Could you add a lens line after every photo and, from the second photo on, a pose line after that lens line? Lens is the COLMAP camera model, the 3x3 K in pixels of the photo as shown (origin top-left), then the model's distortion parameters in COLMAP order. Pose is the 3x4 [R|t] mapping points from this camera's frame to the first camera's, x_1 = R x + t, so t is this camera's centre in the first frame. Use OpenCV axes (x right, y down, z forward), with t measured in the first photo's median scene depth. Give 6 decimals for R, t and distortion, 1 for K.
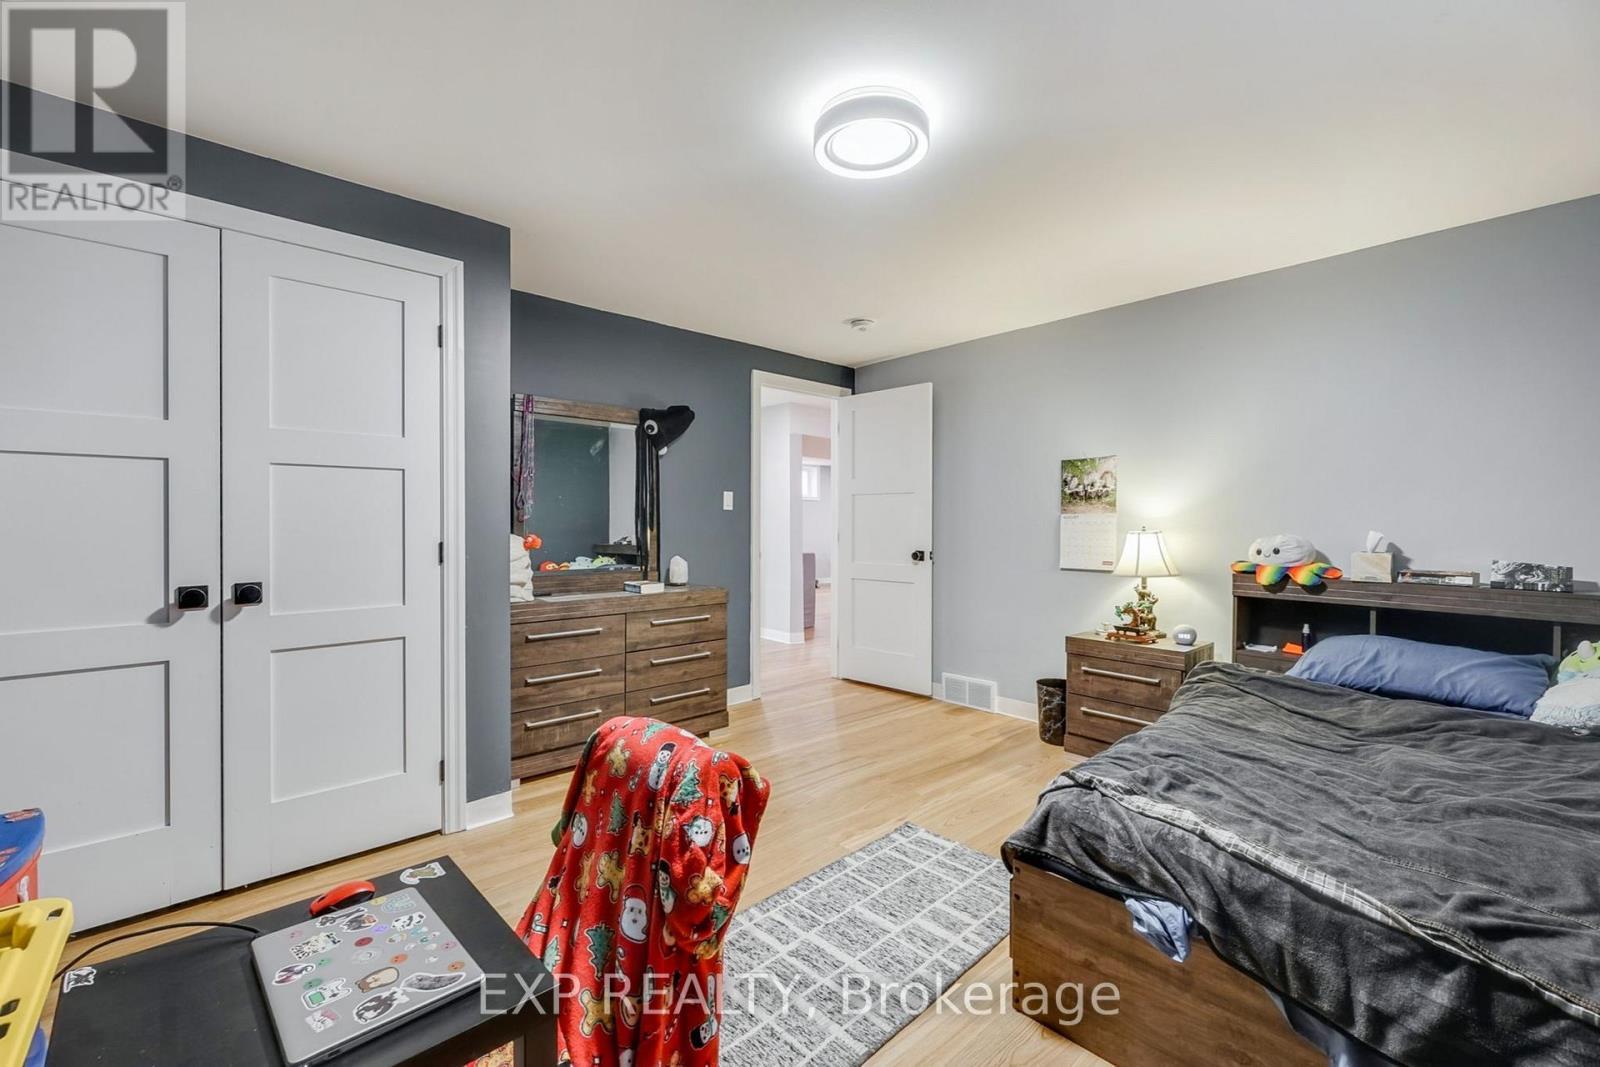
lens RADIAL K [[710.4, 0, 798.4], [0, 710.4, 527.7], [0, 0, 1]] dist [0.000002, -0.000001]
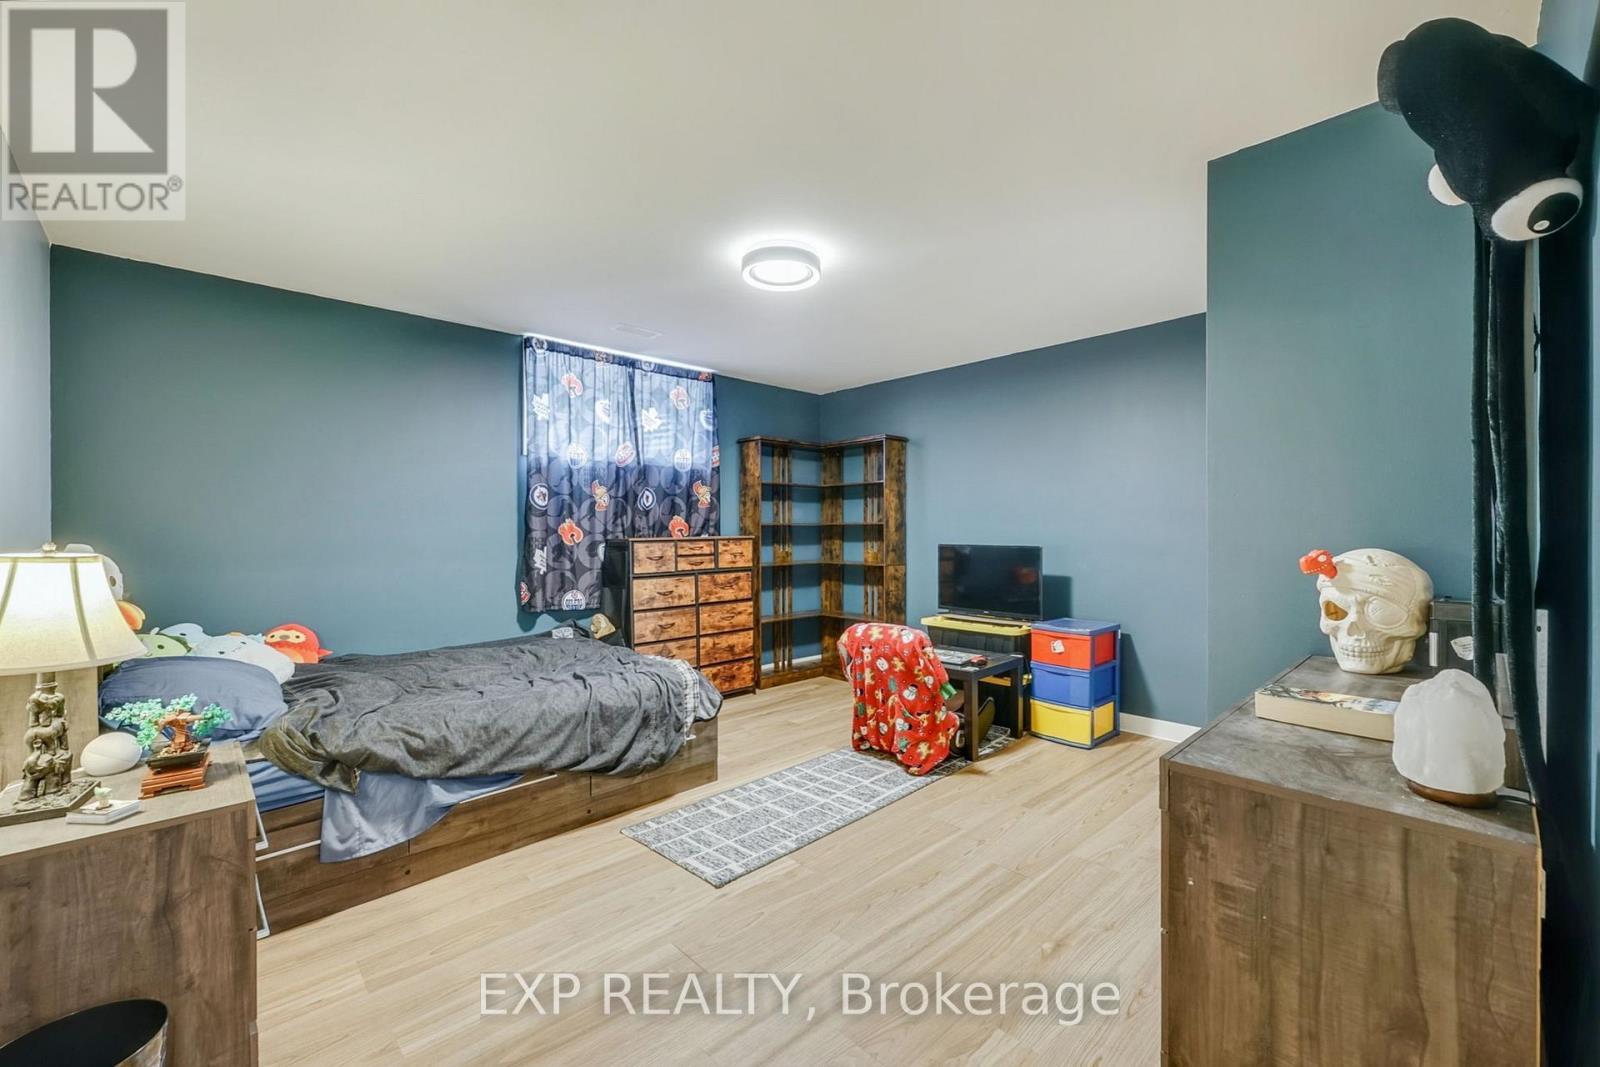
lens RADIAL K [[710.4, 0, 801.8], [0, 710.4, 529.6], [0, 0, 1]] dist [0.000002, -0.000001]
pose [[-0.999678, 0.001965, -0.025314, 0.096953], [0.001743, 0.999960, 0.008816, -0.026080], [0.025330, 0.008769, -0.999641, 2.414609]]
